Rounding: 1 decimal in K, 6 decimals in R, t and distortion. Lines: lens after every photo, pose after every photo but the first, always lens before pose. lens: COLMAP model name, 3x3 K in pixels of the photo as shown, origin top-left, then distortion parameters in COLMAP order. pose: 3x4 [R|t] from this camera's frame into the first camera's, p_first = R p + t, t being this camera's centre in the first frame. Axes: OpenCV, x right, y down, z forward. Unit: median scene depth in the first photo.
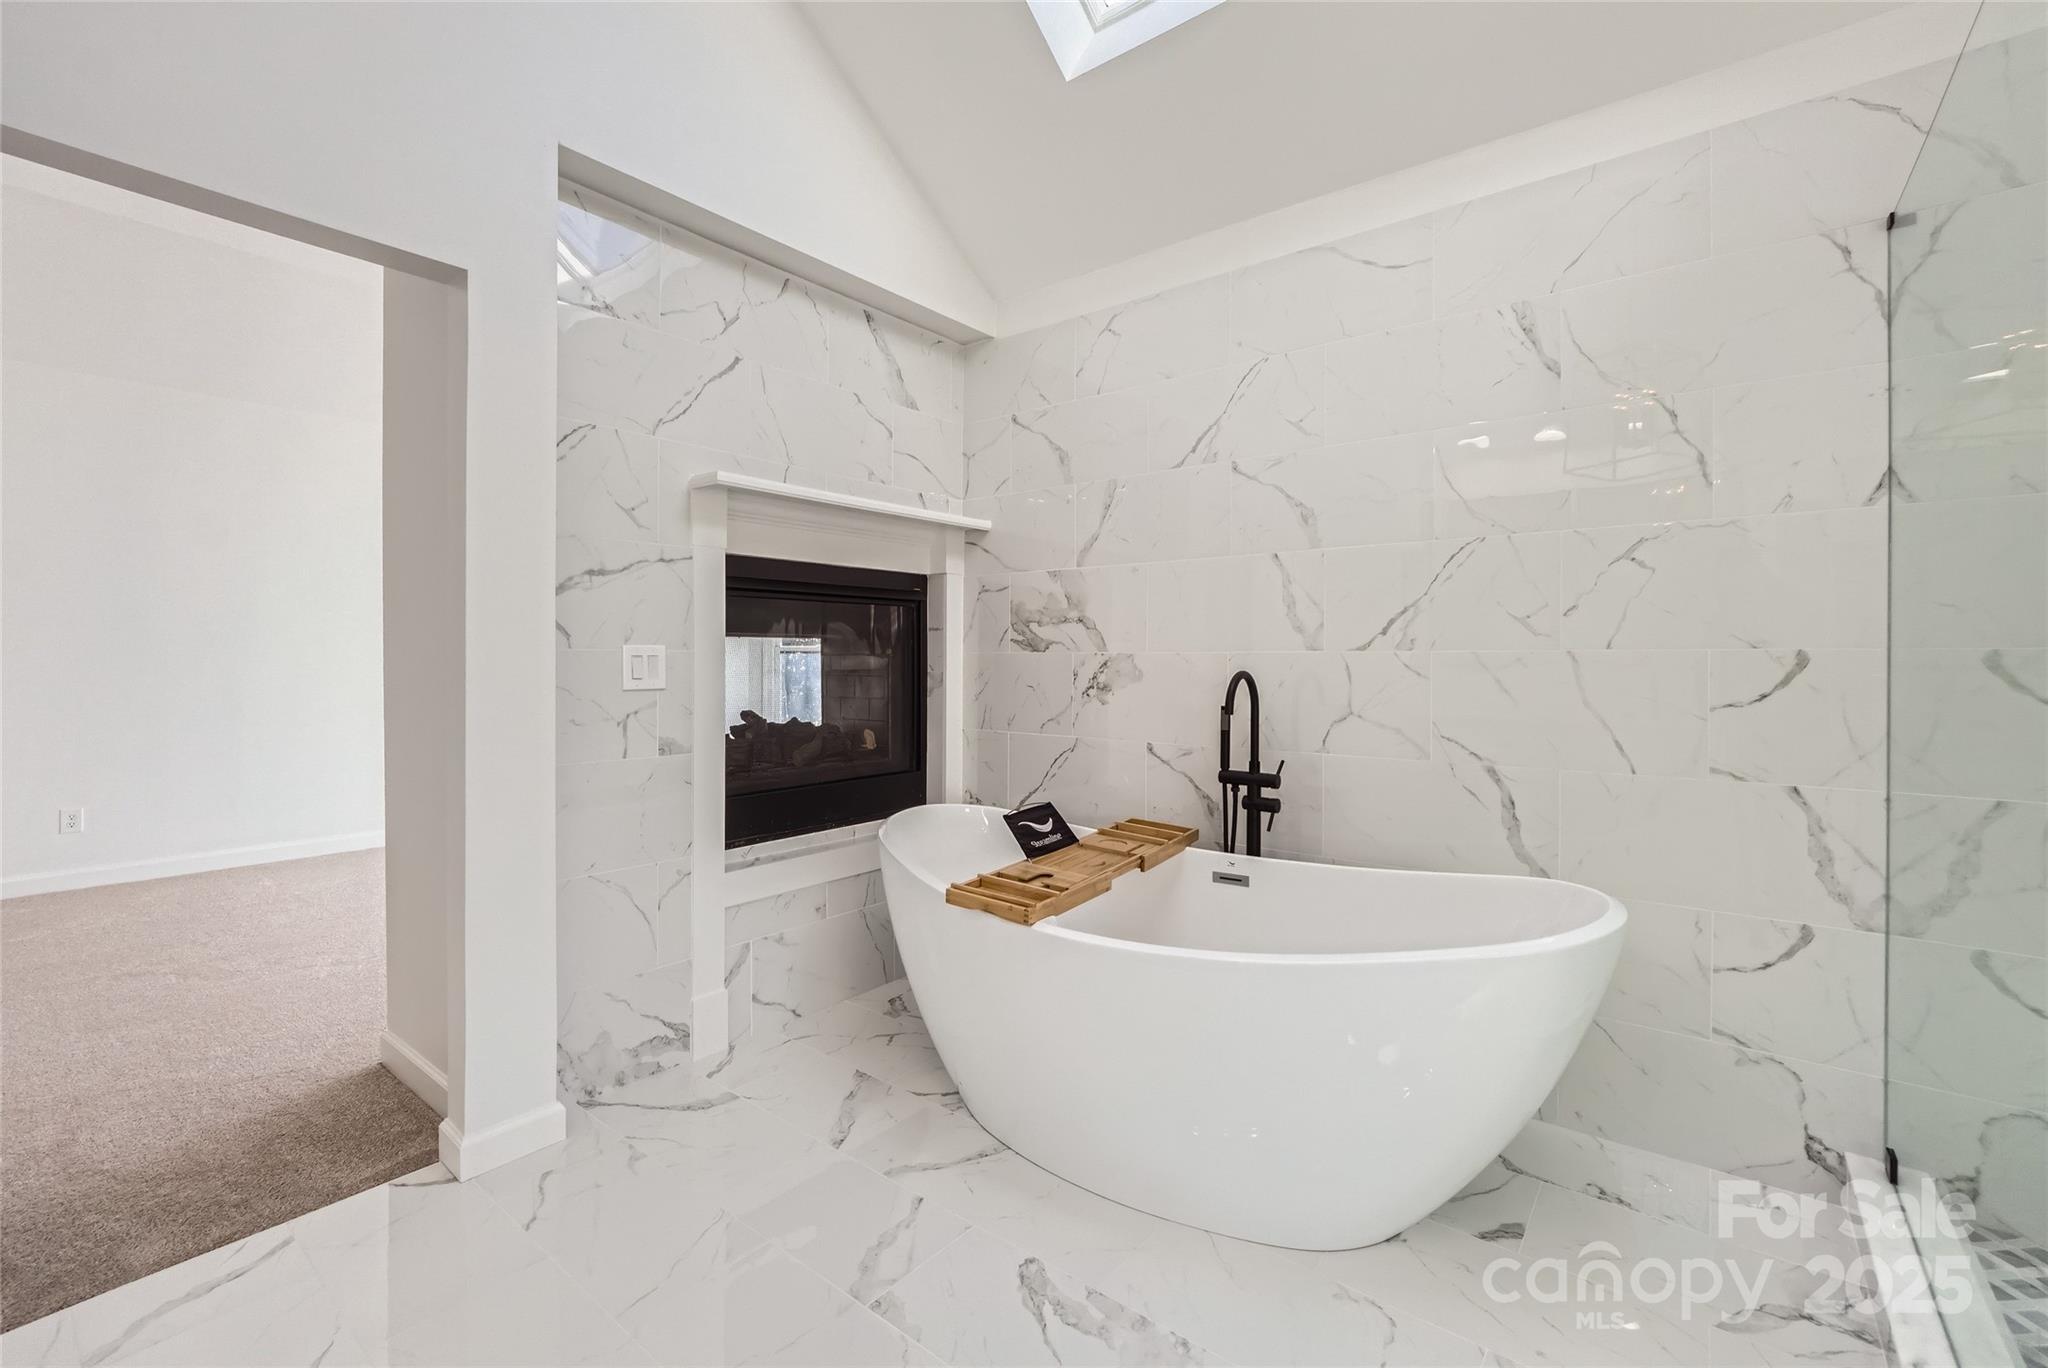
lens RADIAL K [[879.5, 0, 1021.9], [0, 879.5, 664.0], [0, 0, 1]] dist [0.003657, 0.003110]
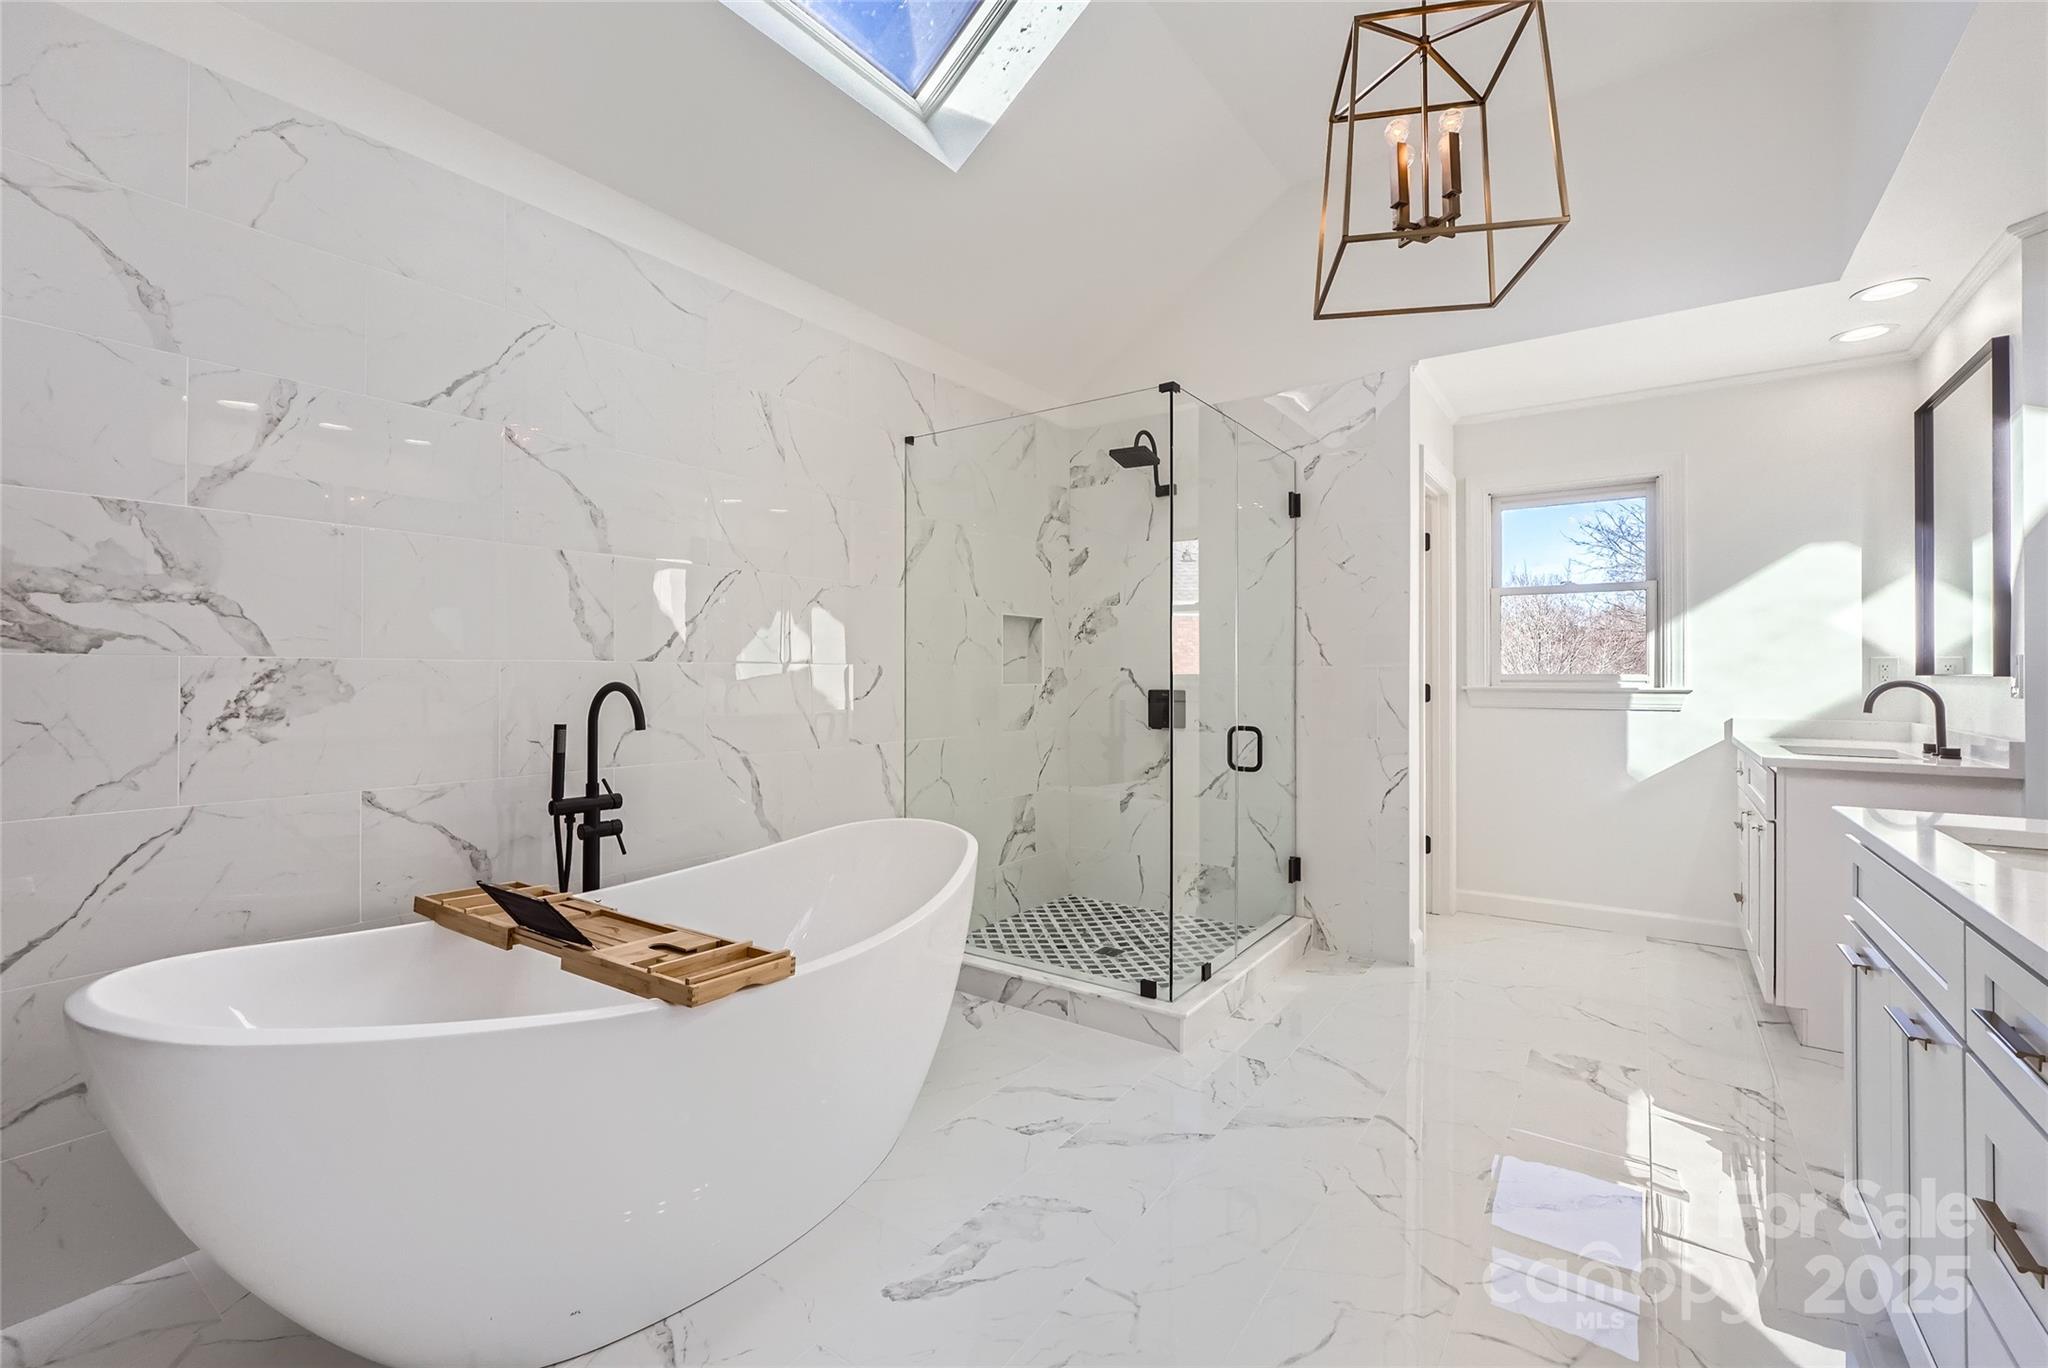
lens RADIAL K [[879.5, 0, 1024.3], [0, 879.5, 672.5], [0, 0, 1]] dist [0.003657, 0.003110]
pose [[-0.047647, -0.000170, 0.998864, -0.624120], [0.004084, 0.999992, 0.000365, -0.000581], [-0.998856, 0.004097, -0.047646, 0.579724]]
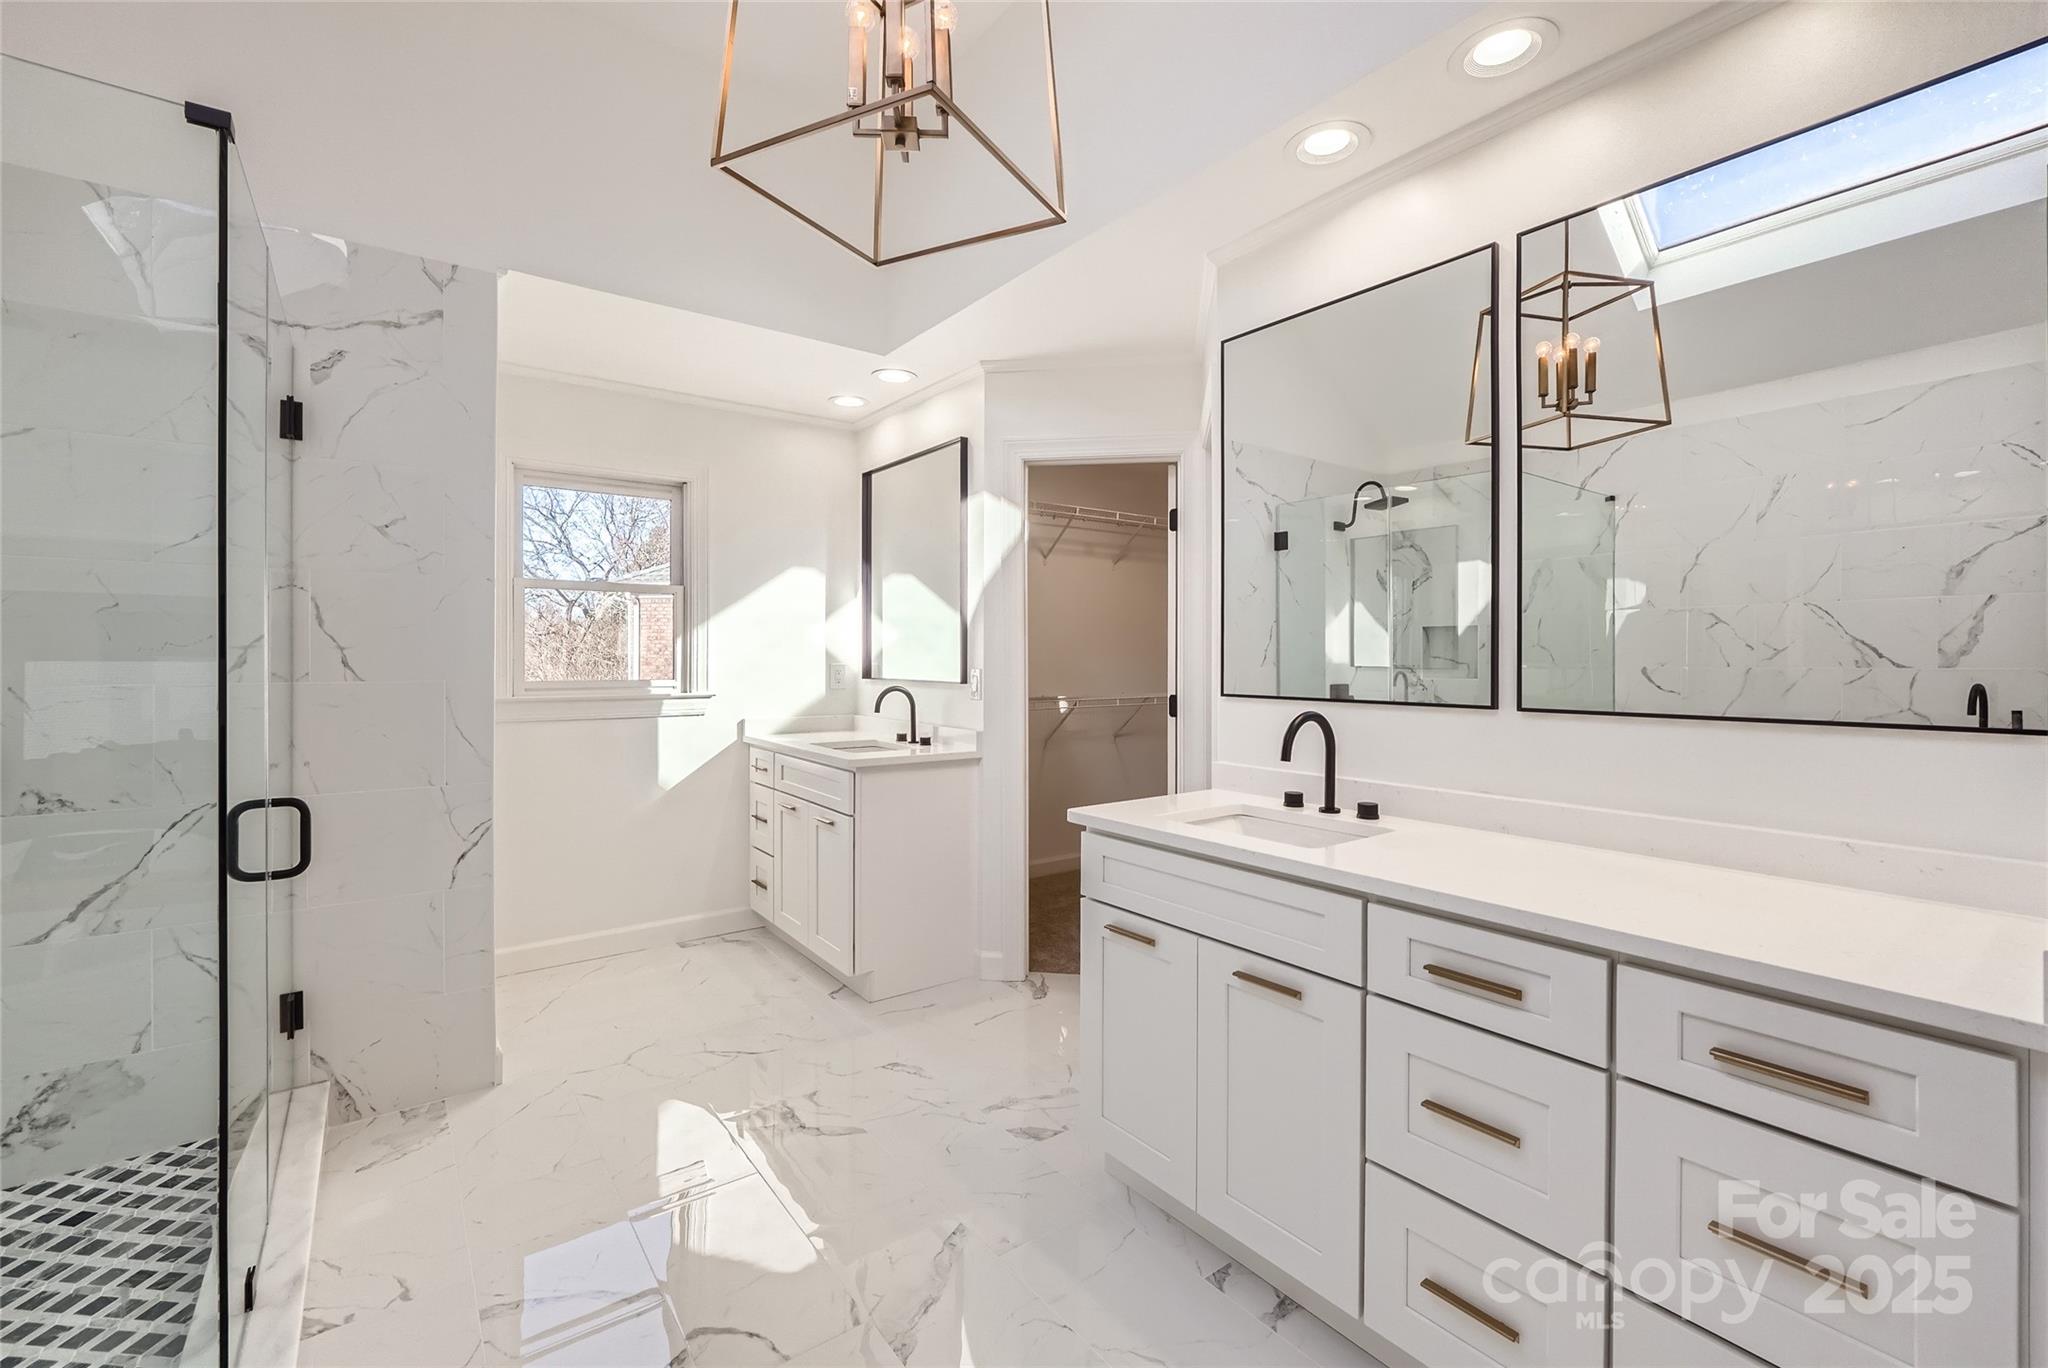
lens RADIAL K [[879.5, 0, 1022.1], [0, 879.5, 663.2], [0, 0, 1]] dist [0.003657, 0.003110]
pose [[-0.962474, -0.003689, 0.271349, -0.441588], [-0.000136, 0.999914, 0.013111, -0.015825], [-0.271374, 0.012582, -0.962392, 0.634582]]
